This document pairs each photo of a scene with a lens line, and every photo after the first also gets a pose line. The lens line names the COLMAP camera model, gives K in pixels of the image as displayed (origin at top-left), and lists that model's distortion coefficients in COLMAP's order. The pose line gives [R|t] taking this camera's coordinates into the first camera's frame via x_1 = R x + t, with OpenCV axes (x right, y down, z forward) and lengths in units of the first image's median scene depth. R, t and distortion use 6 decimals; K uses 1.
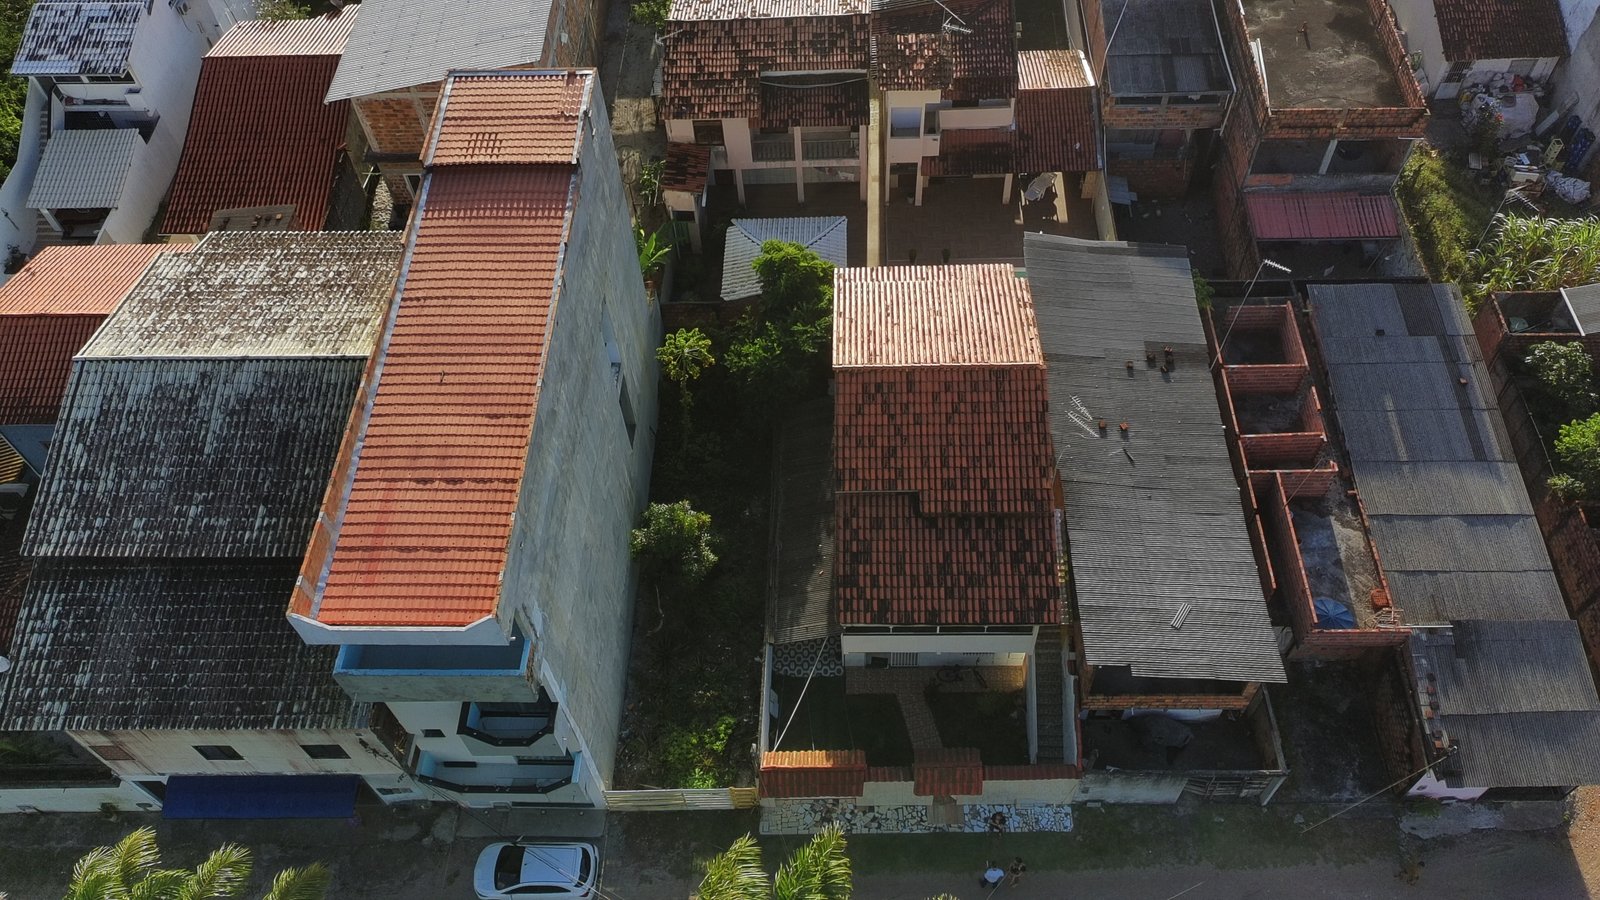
lens RADIAL K [[1228.7, 0, 801.7], [0, 1228.7, 444.6], [0, 0, 1]] dist [0.078108, -0.090703]
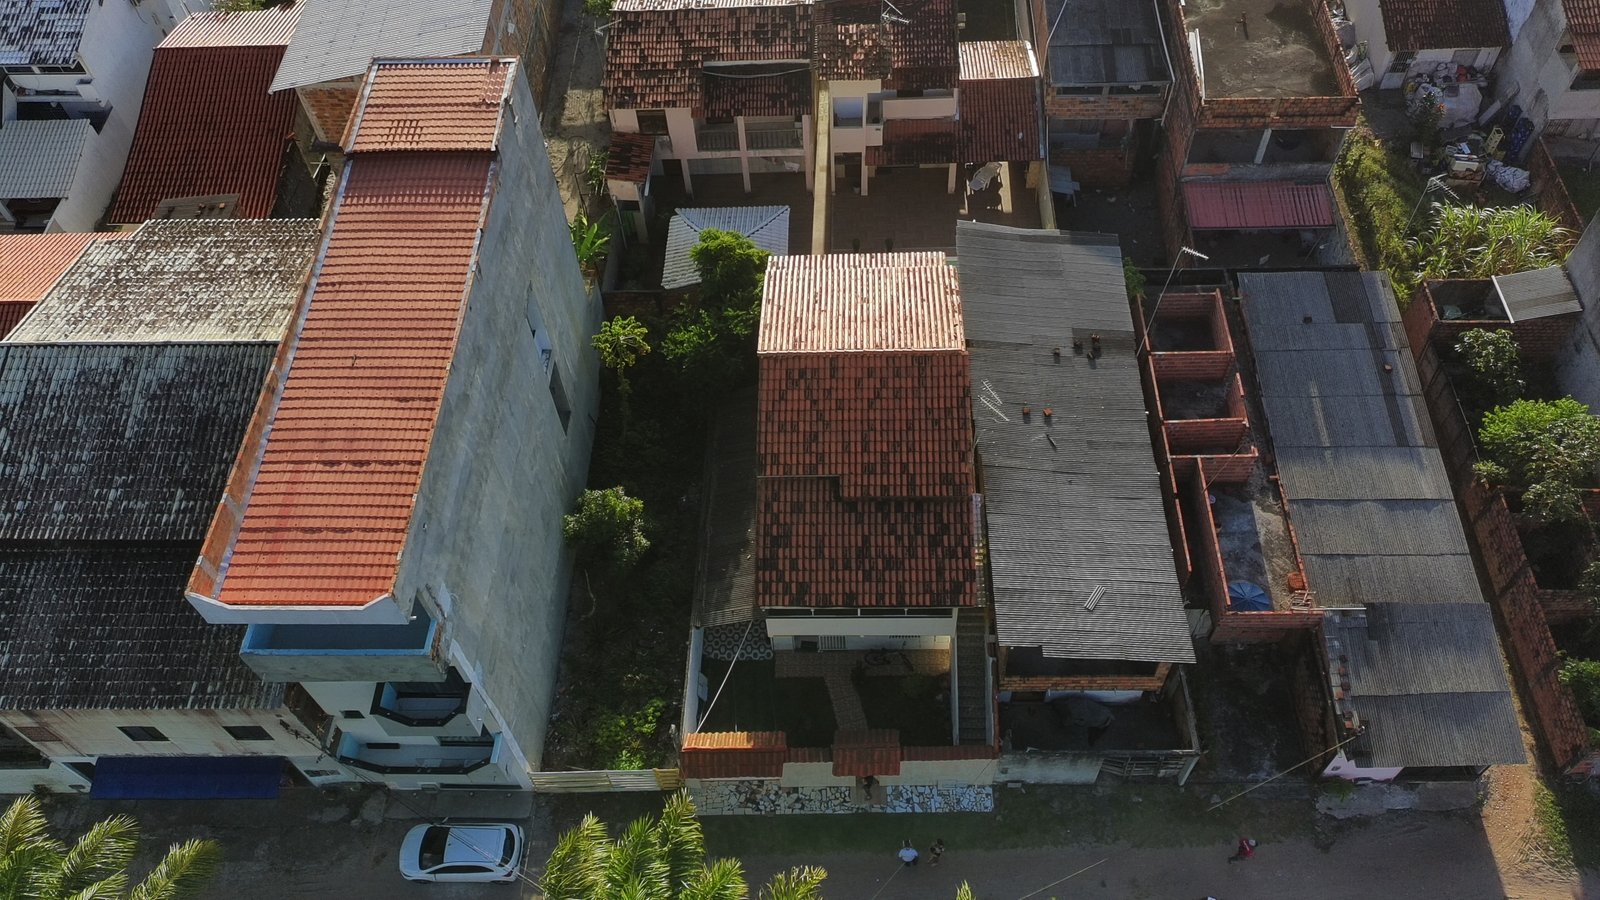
lens RADIAL K [[1228.7, 0, 801.7], [0, 1228.7, 444.6], [0, 0, 1]] dist [0.078108, -0.090703]
pose [[0.999999, -0.000333, -0.001688, 0.065798], [0.000339, 0.999993, 0.003797, 0.008505], [0.001687, -0.003798, 0.999991, -0.010597]]
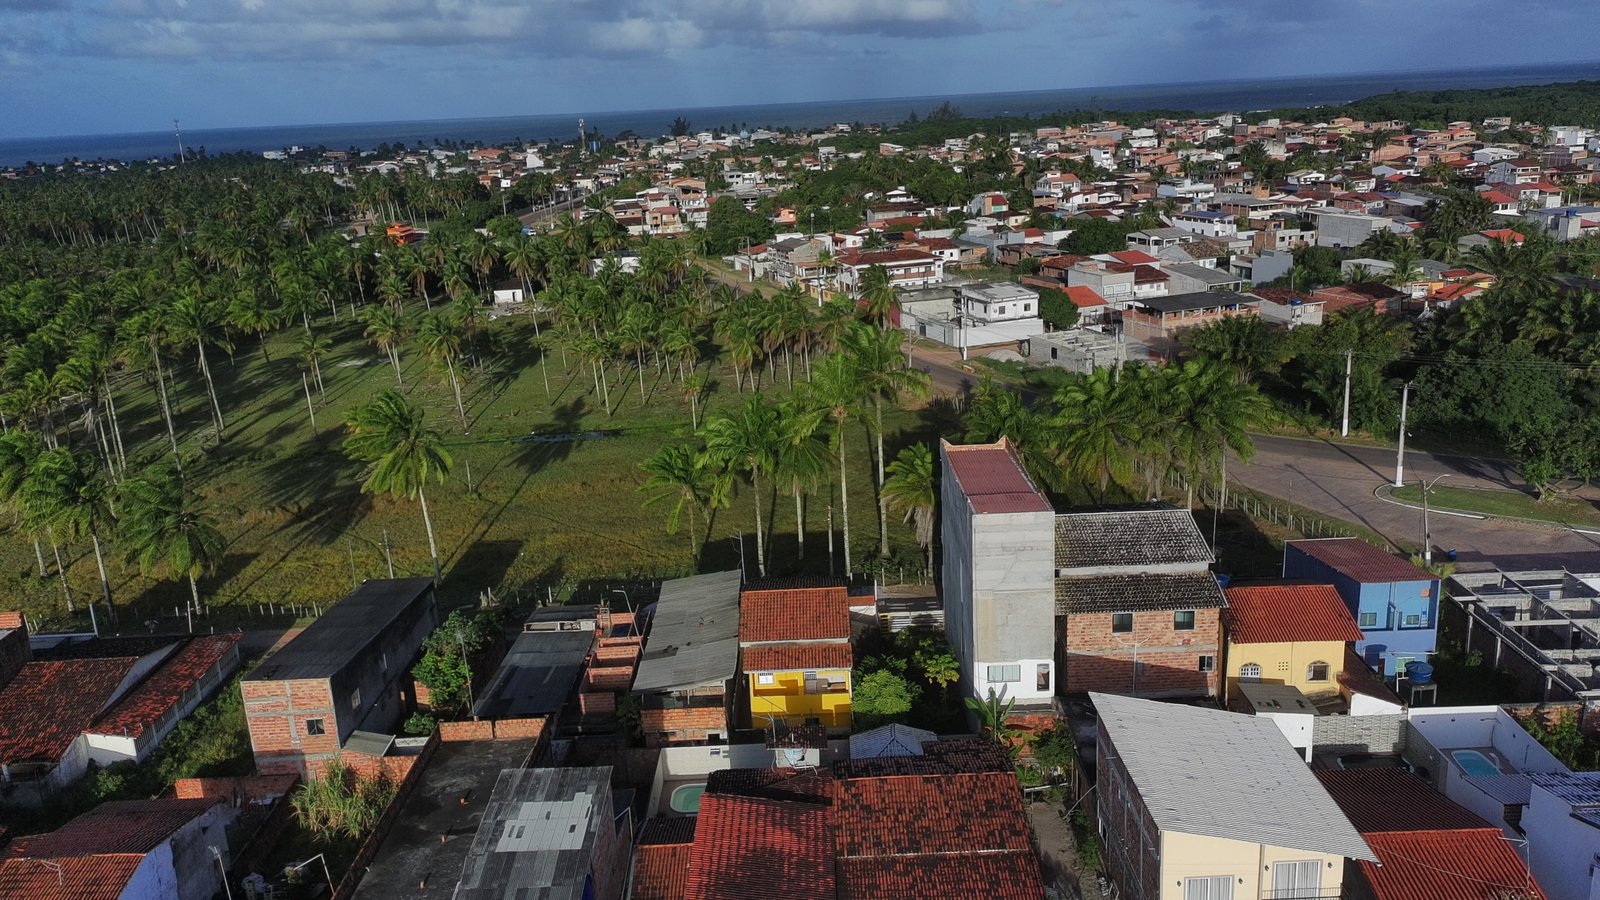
lens RADIAL K [[1228.7, 0, 801.7], [0, 1228.7, 444.6], [0, 0, 1]] dist [0.078108, -0.090703]
pose [[-0.995401, 0.095706, 0.004213, 0.069194], [0.037865, 0.352657, 0.934986, -2.070198], [0.087998, 0.930845, -0.354659, 1.535640]]
